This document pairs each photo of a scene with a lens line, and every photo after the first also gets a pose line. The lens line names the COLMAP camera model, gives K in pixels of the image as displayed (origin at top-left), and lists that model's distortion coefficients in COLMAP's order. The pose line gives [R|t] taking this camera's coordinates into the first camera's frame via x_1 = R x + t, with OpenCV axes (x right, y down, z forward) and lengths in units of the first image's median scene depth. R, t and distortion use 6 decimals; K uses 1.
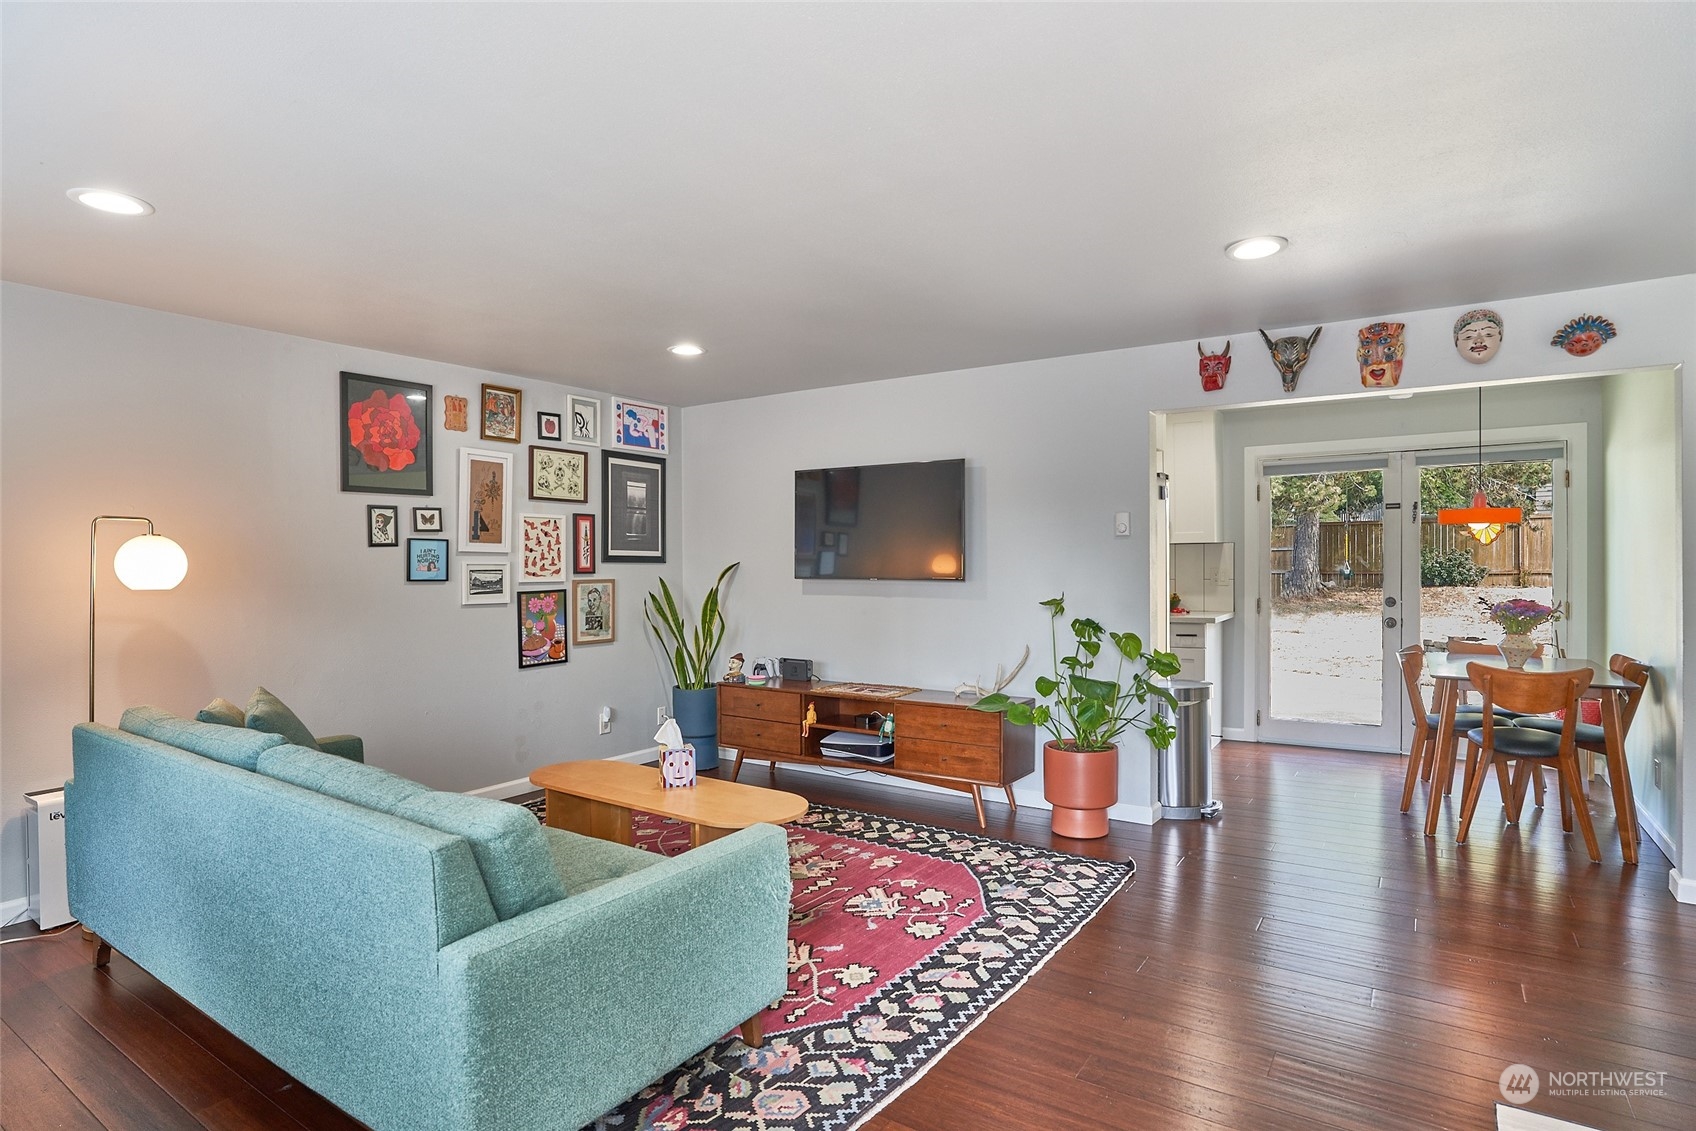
lens RADIAL K [[879.1, 0, 851.0], [0, 879.1, 570.7], [0, 0, 1]] dist [-0.046936, 0.001561]
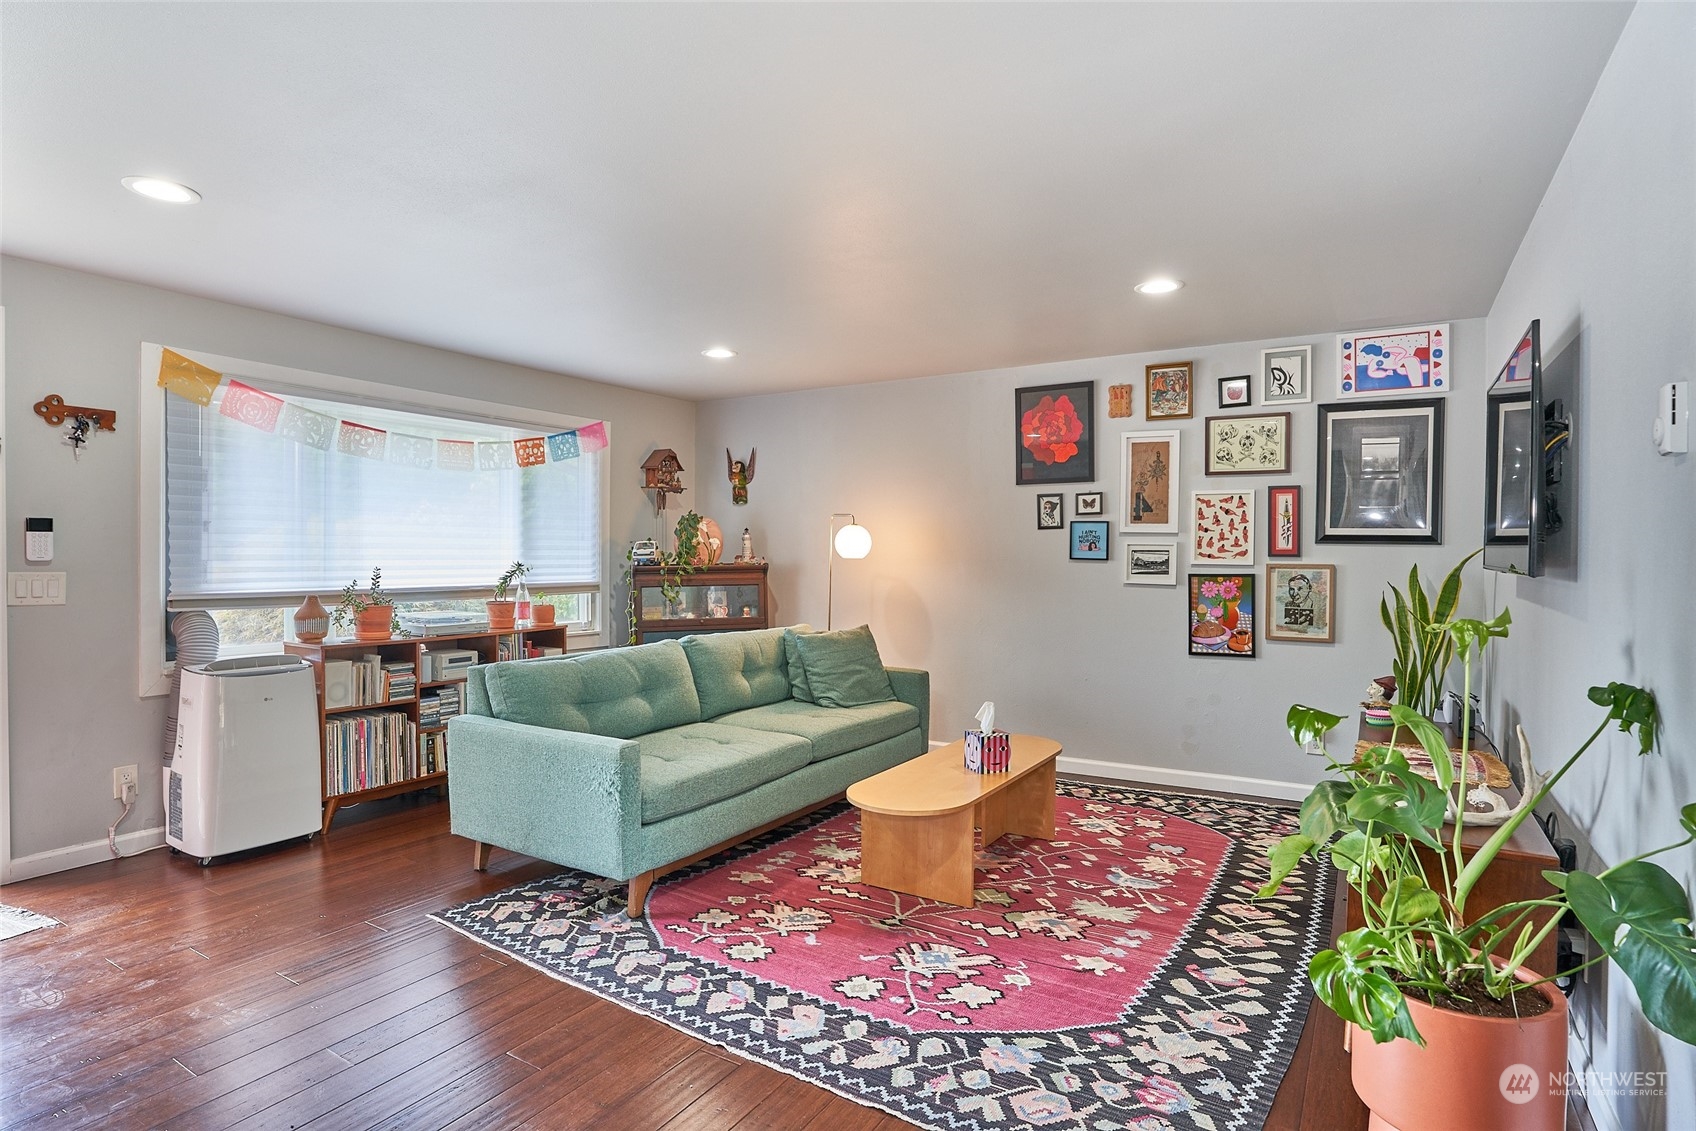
lens RADIAL K [[879.1, 0, 857.1], [0, 879.1, 564.4], [0, 0, 1]] dist [-0.046936, 0.001561]
pose [[0.051468, 0.020686, -0.998460, 0.613777], [-0.015677, 0.999679, 0.019903, 0.000679], [0.998552, 0.014628, 0.051776, 0.656830]]
